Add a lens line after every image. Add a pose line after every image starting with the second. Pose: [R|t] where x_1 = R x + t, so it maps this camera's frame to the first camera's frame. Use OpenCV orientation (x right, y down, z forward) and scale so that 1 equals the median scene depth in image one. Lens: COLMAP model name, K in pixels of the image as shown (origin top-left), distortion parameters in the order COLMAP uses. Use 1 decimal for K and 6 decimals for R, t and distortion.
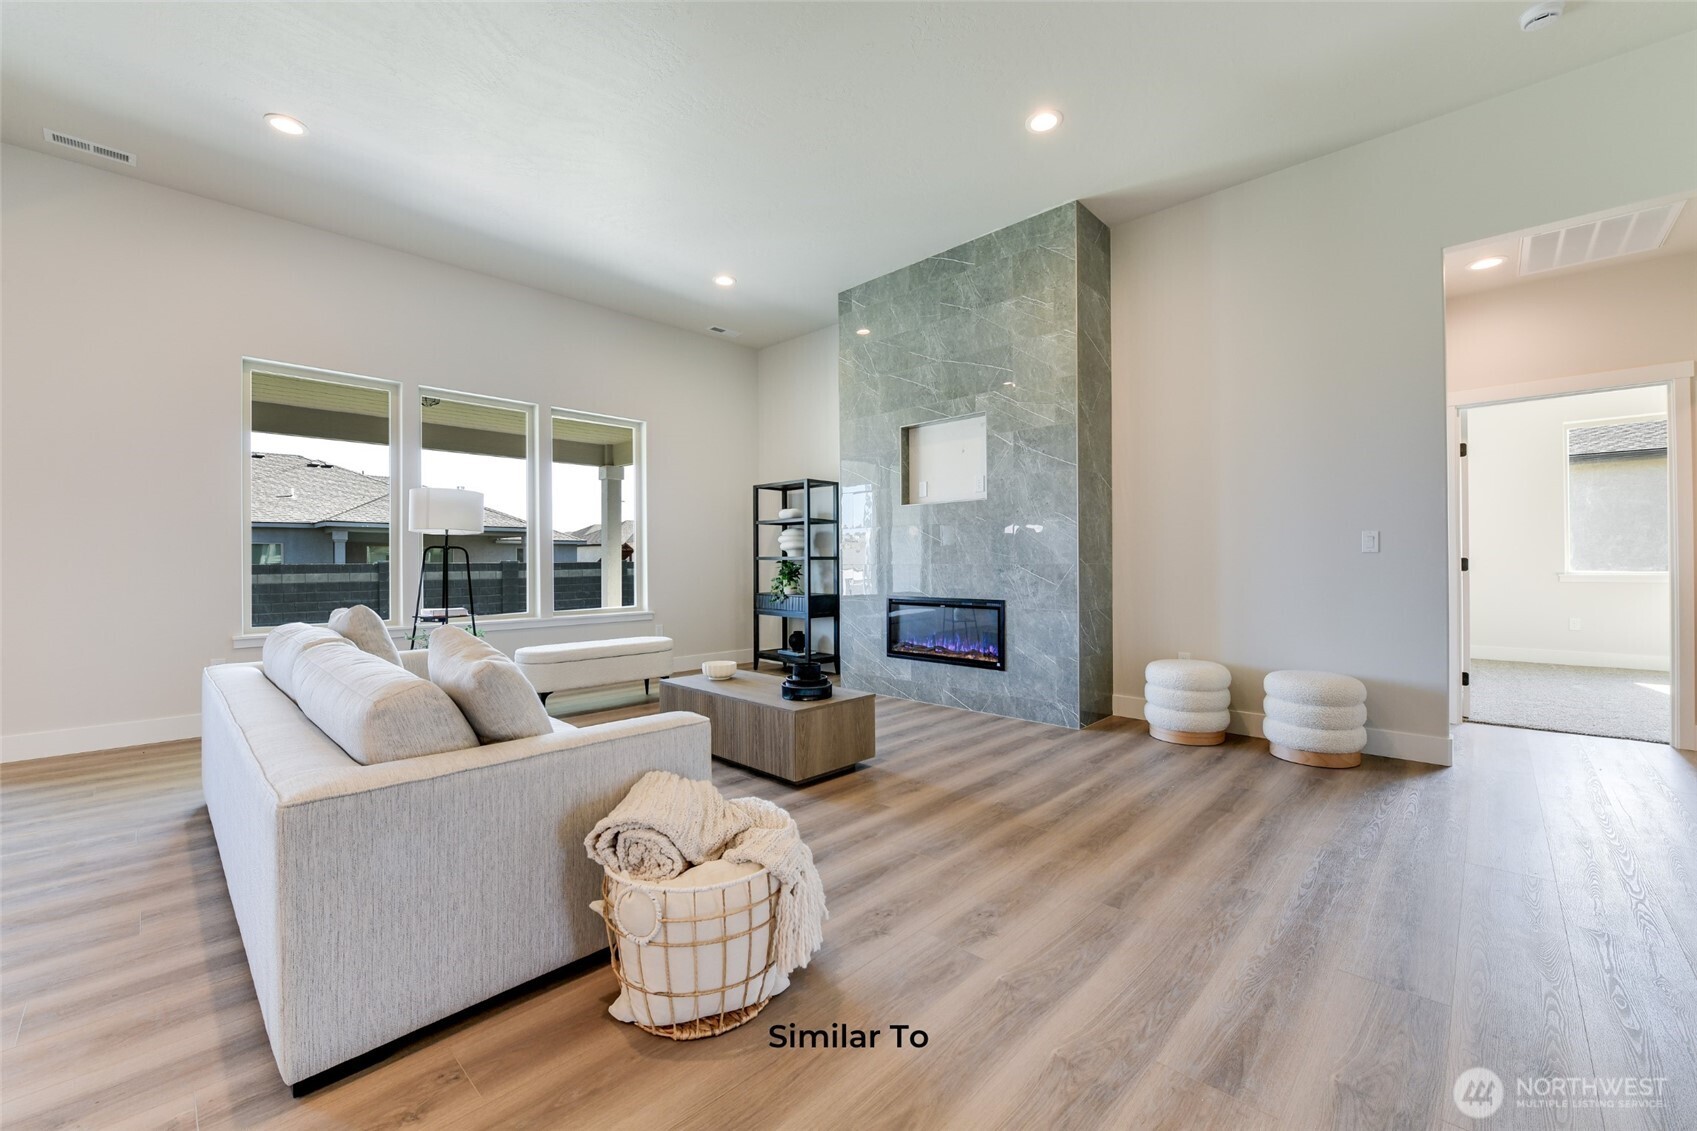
lens RADIAL K [[684.9, 0, 845.0], [0, 684.9, 559.7], [0, 0, 1]] dist [-0.012462, -0.000178]
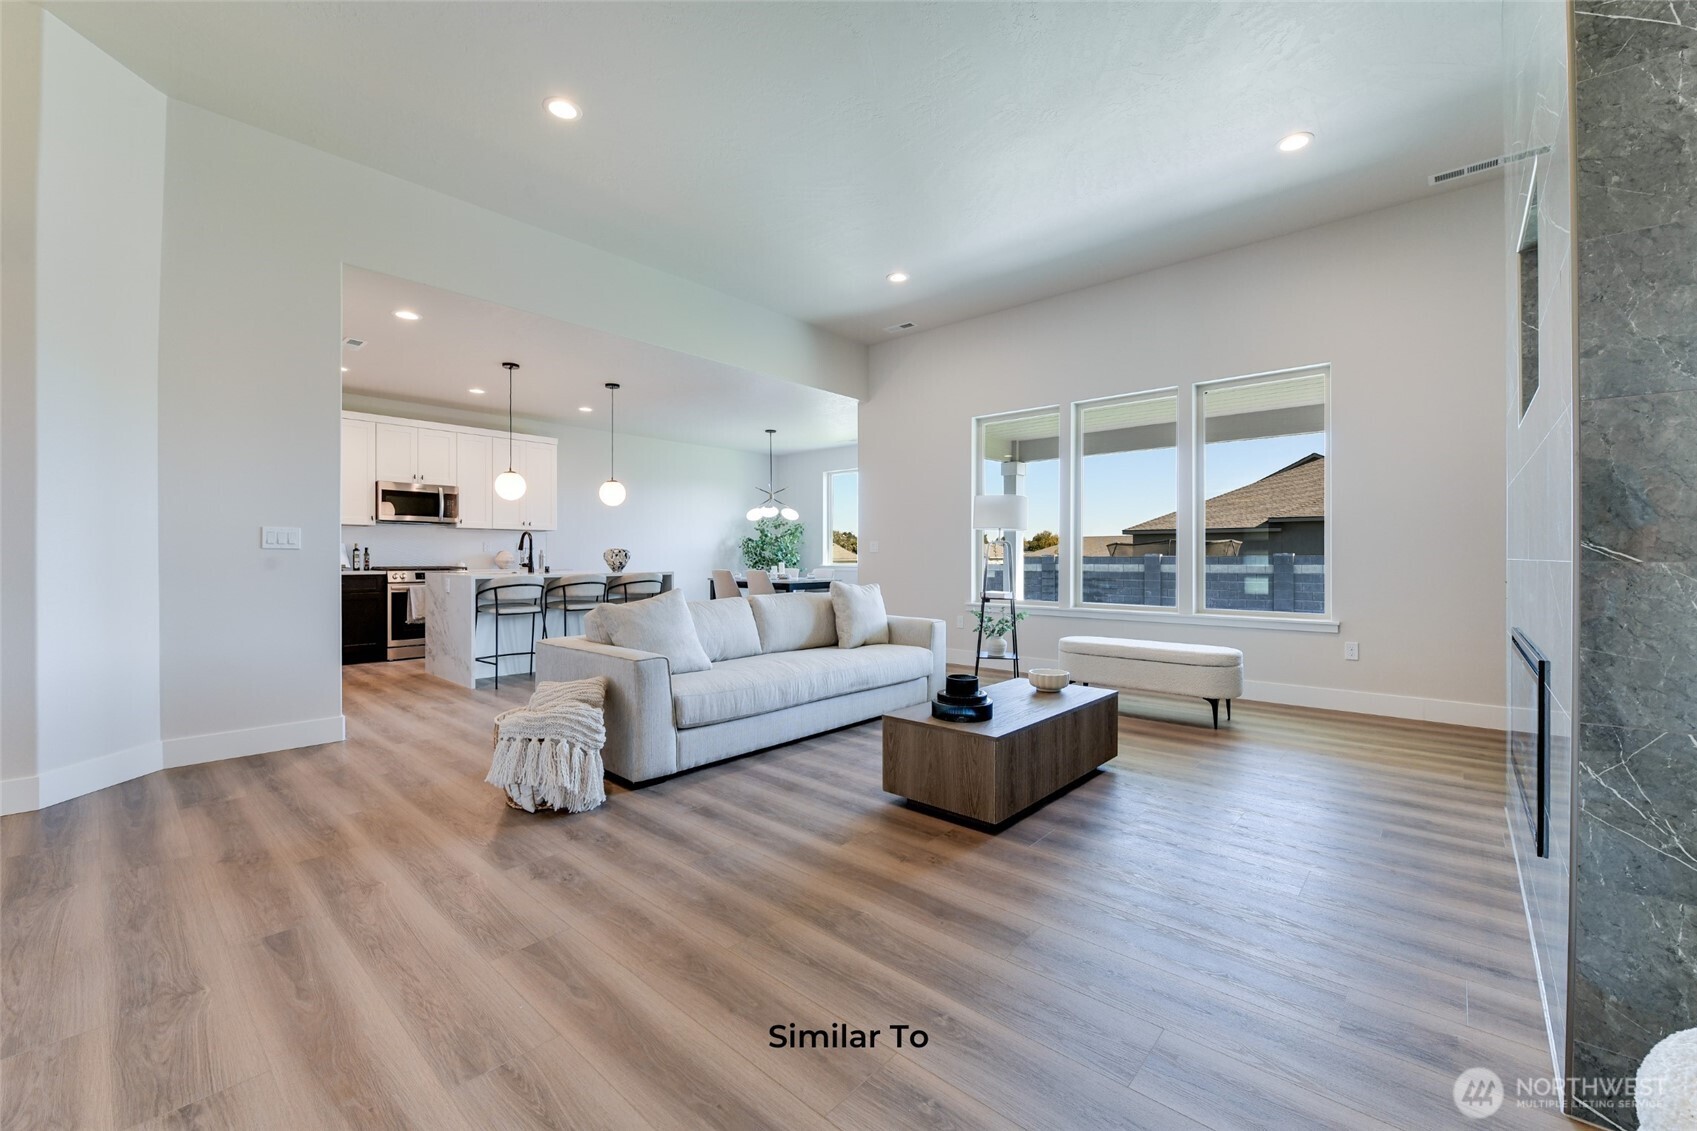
lens RADIAL K [[684.9, 0, 845.0], [0, 684.9, 559.7], [0, 0, 1]] dist [-0.012462, -0.000178]
pose [[0.030783, 0.007953, -0.999494, 0.960714], [0.002497, 0.999965, 0.008033, 0.001741], [0.999523, -0.002743, 0.030762, 1.035563]]
